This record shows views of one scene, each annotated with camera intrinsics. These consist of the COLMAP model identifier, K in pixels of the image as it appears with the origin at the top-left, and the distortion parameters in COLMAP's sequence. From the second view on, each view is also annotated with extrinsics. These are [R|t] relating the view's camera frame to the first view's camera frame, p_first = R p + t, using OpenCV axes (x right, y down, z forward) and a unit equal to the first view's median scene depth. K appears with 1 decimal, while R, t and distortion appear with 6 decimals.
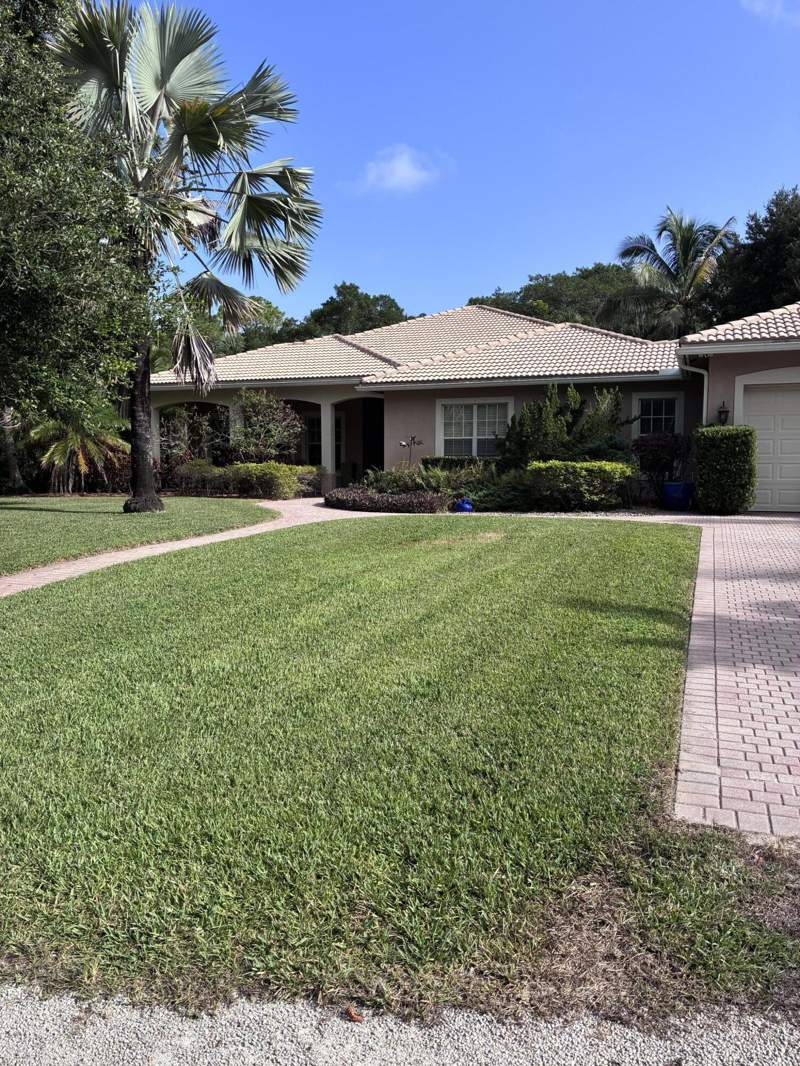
lens RADIAL K [[800.9, 0, 400.0], [0, 800.9, 533.0], [0, 0, 1]] dist [0.054105, -0.076236]
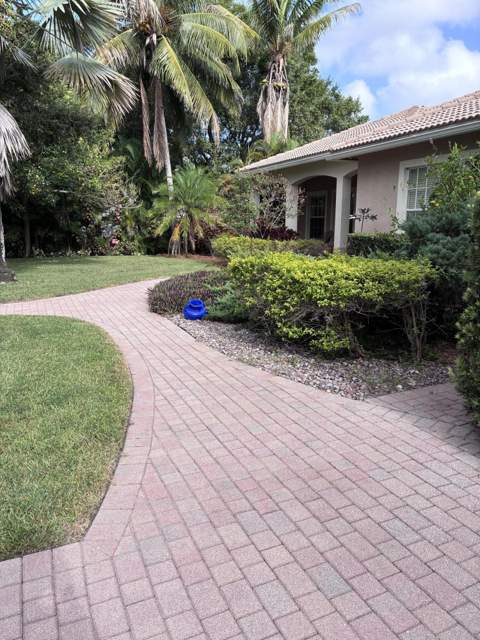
lens RADIAL K [[478.4, 0, 240.0], [0, 478.4, 320.0], [0, 0, 1]] dist [0.015449, -0.001778]
pose [[0.691707, 0.144926, -0.707487, 0.300882], [-0.068160, 0.988385, 0.135828, -0.062597], [0.718955, -0.045731, 0.693551, 0.532012]]
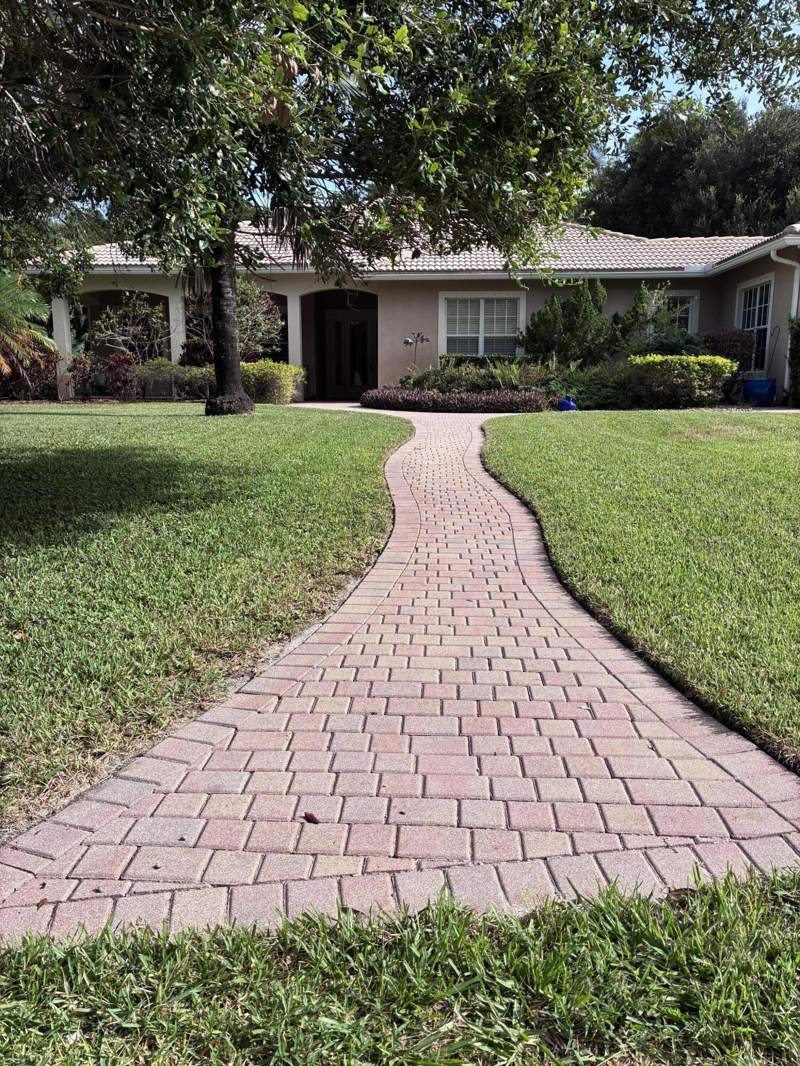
lens RADIAL K [[796.8, 0, 400.0], [0, 796.8, 533.0], [0, 0, 1]] dist [0.015449, -0.001778]
pose [[0.953939, -0.057885, 0.294362, -0.279899], [0.026887, 0.993756, 0.108284, 0.006445], [-0.298792, -0.095382, 0.949540, 0.122545]]
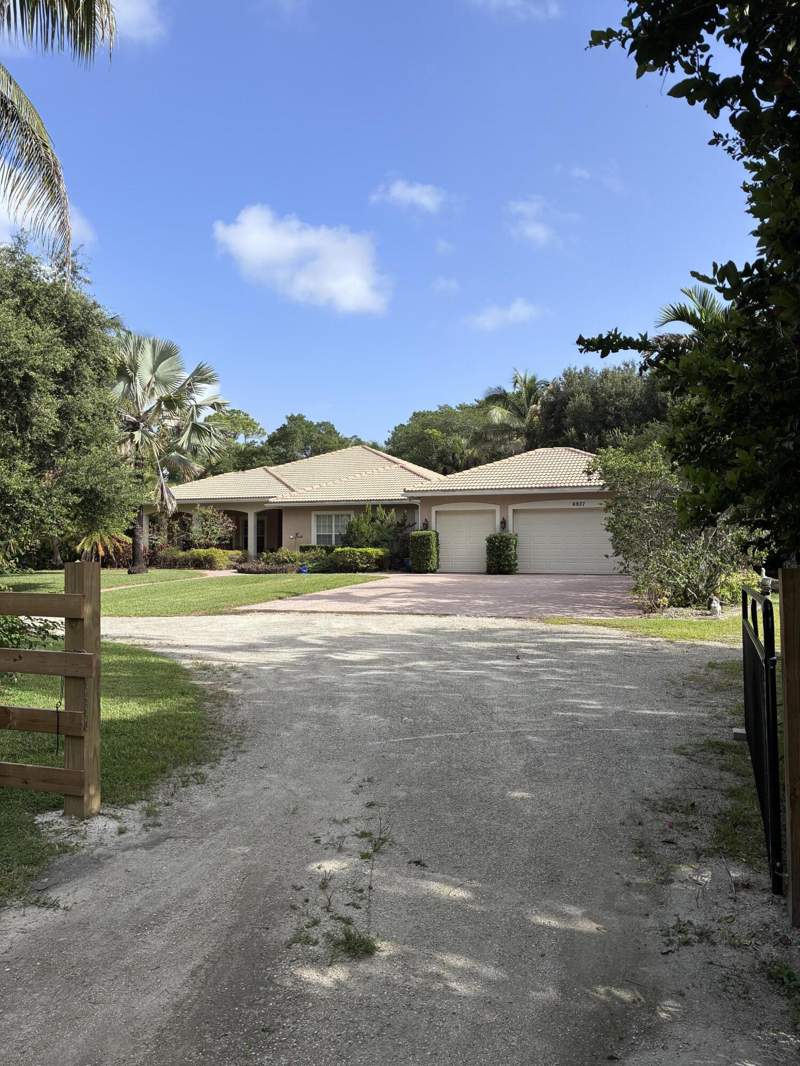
lens RADIAL K [[800.9, 0, 400.0], [0, 800.9, 533.0], [0, 0, 1]] dist [0.054105, -0.076236]
pose [[0.999956, -0.002073, 0.009101, 0.217293], [0.003023, 0.994395, -0.105689, 0.059666], [-0.008831, 0.105712, 0.994358, -0.693255]]
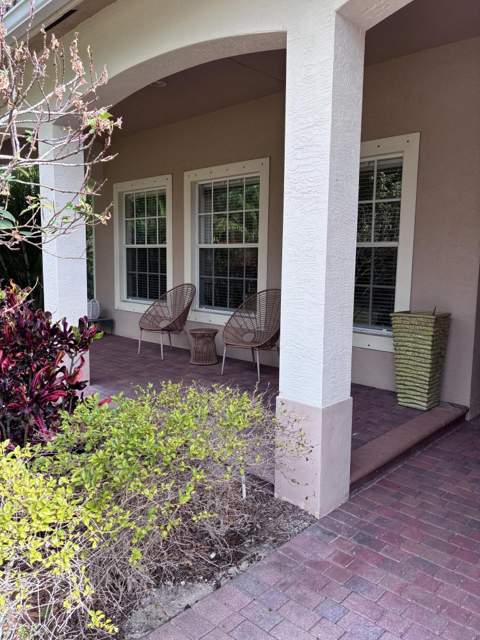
lens RADIAL K [[480.9, 0, 240.0], [0, 480.9, 320.0], [0, 0, 1]] dist [0.054105, -0.076236]
pose [[0.912052, 0.061456, -0.405443, -0.063895], [-0.041355, 0.997450, 0.058162, -0.110779], [0.407984, -0.036280, 0.912268, 0.976200]]
